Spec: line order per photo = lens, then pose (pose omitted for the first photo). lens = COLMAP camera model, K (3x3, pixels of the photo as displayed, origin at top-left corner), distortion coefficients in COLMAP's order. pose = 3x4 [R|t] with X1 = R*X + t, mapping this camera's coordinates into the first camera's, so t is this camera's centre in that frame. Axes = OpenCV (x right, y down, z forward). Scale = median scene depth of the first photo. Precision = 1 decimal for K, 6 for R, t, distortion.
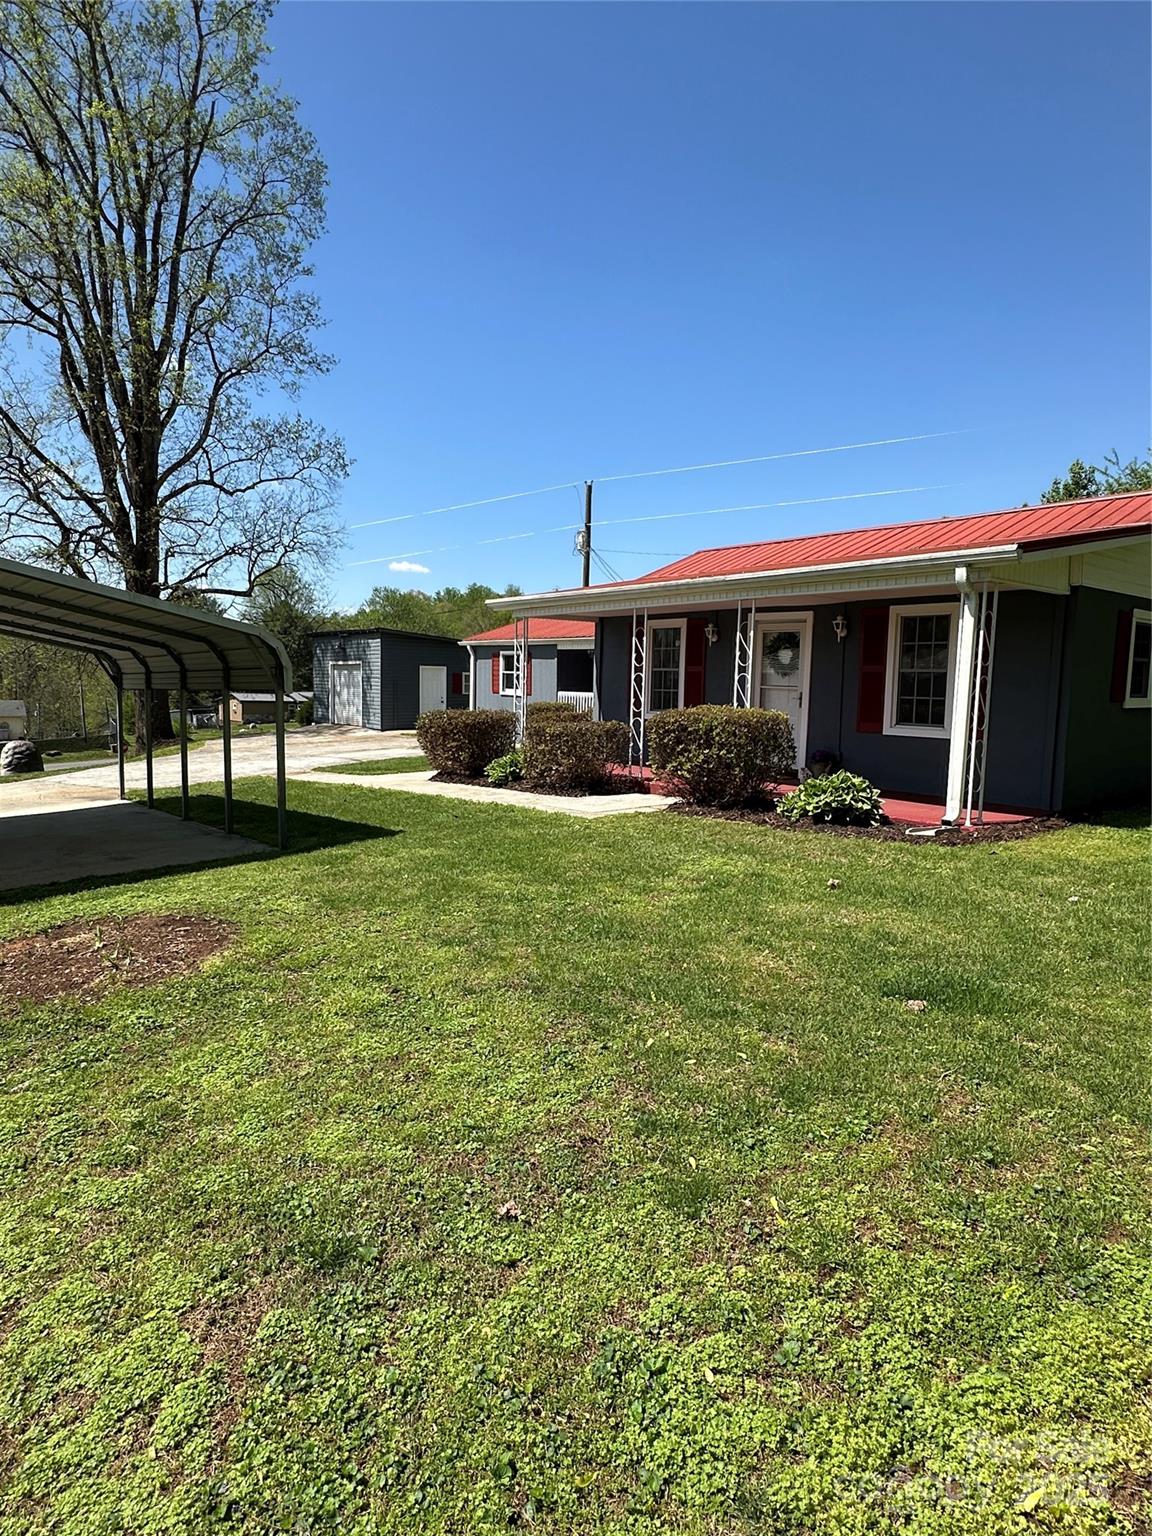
lens RADIAL K [[883.5, 0, 564.3], [0, 883.5, 772.2], [0, 0, 1]] dist [-0.009638, 0.005241]
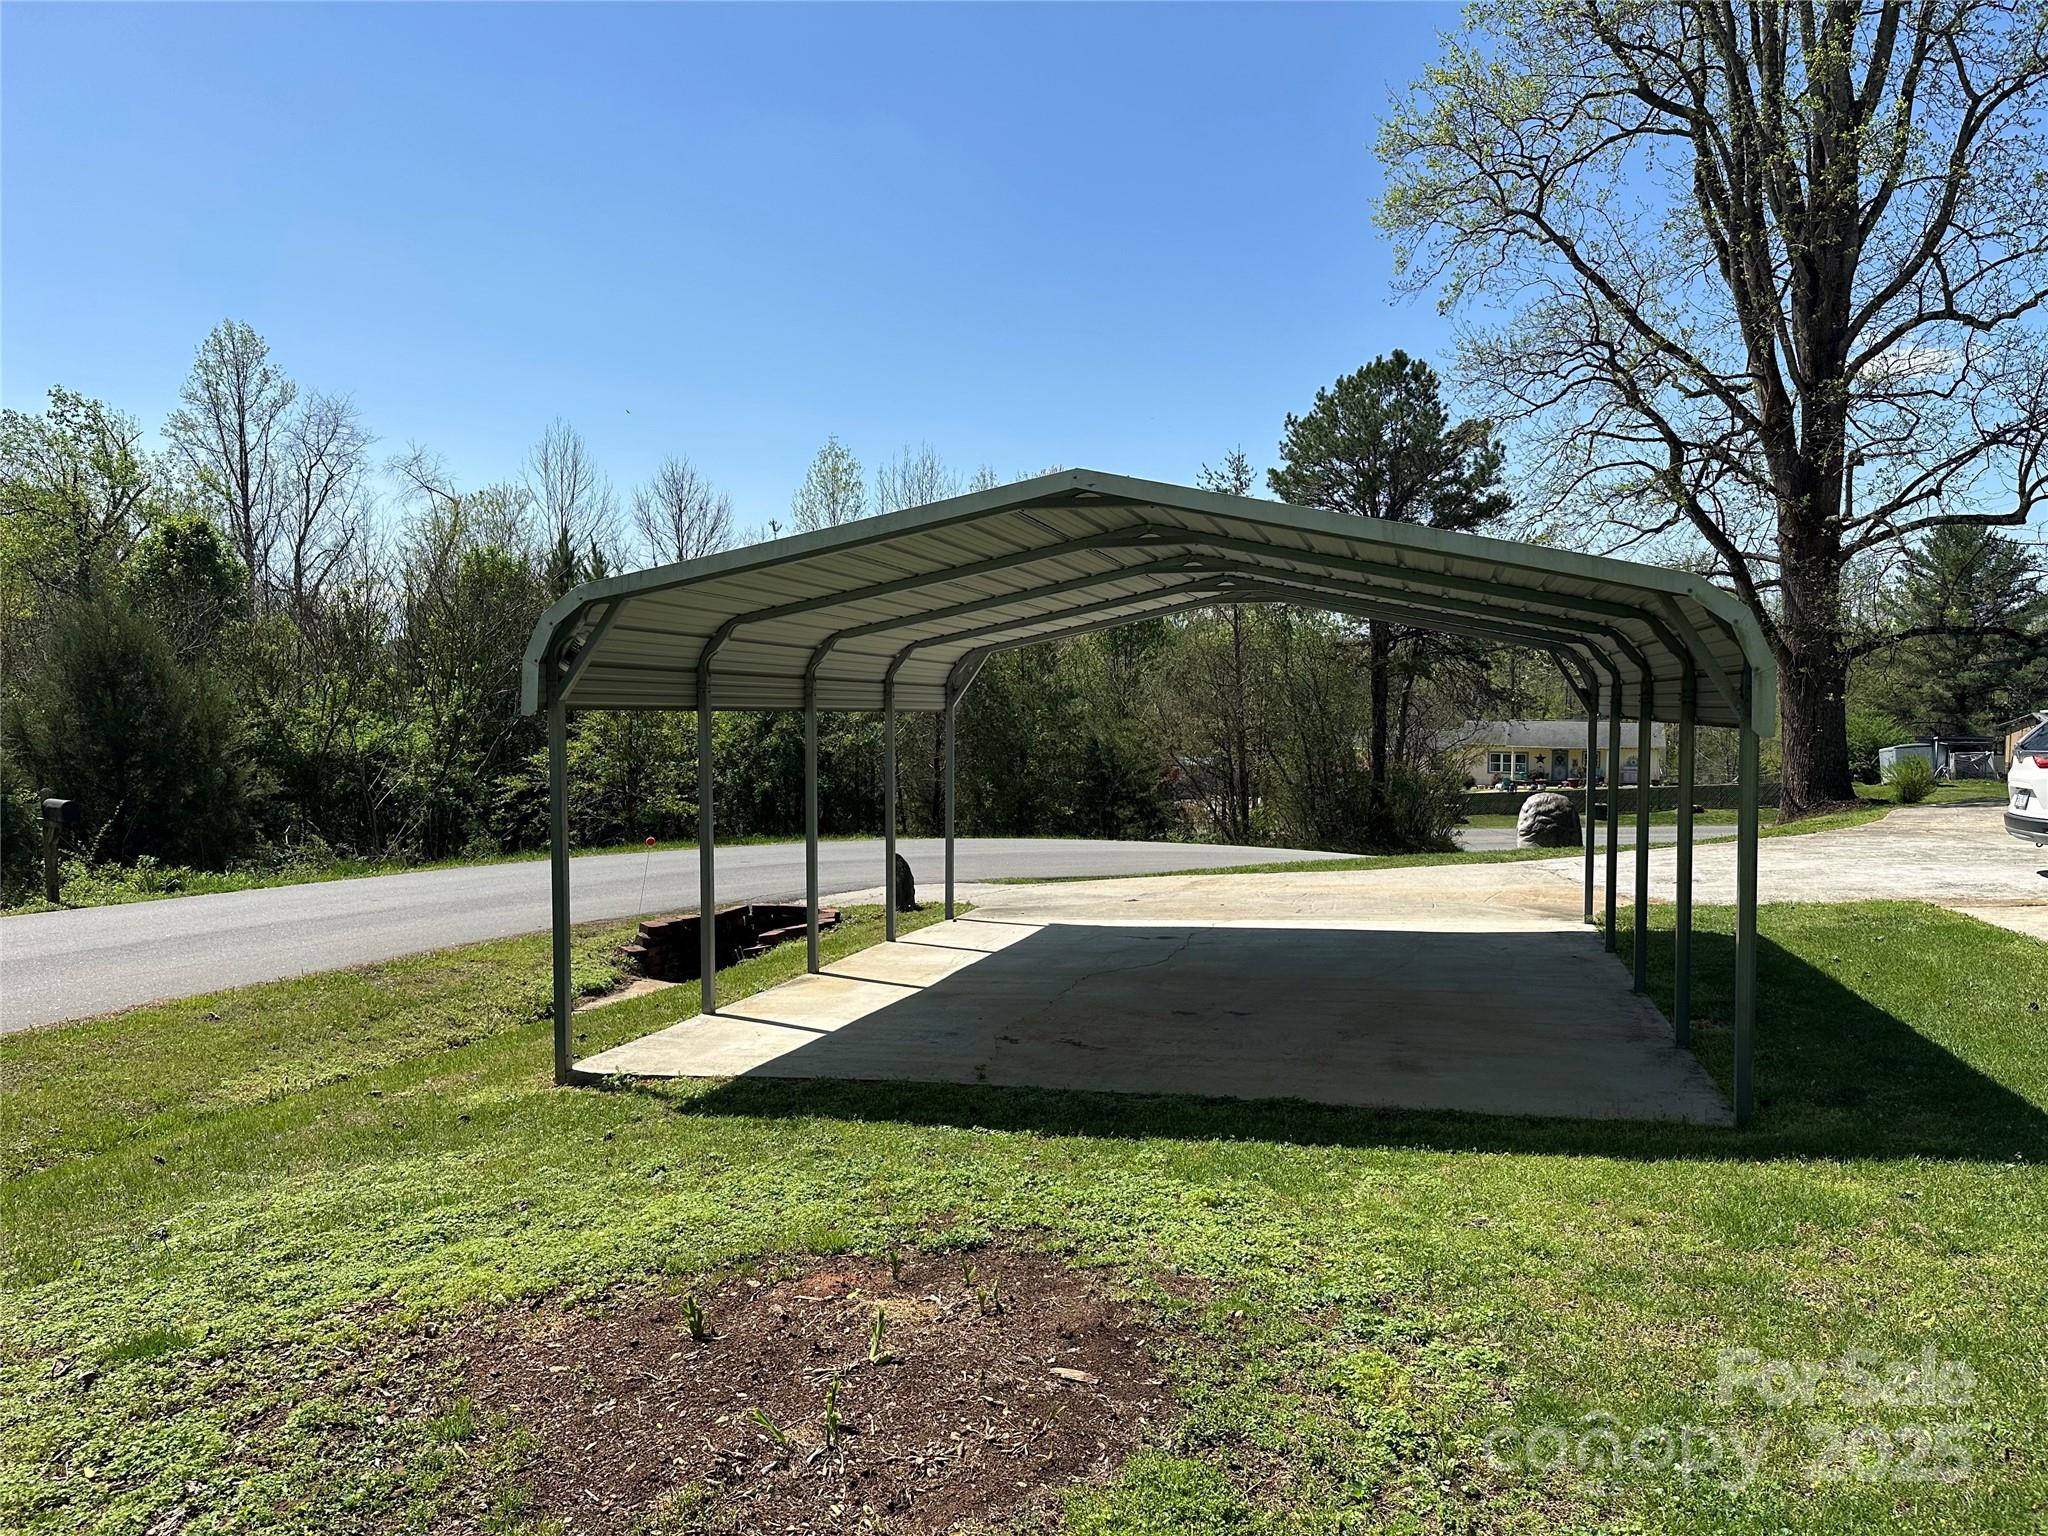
lens RADIAL K [[1431.5, 0, 1037.5], [0, 1431.5, 745.0], [0, 0, 1]] dist [0.054796, -0.051265]
pose [[0.563926, 0.021517, -0.825545, 0.024086], [-0.076285, 0.996744, -0.026131, -0.027558], [0.822294, 0.077713, 0.563731, 0.233647]]
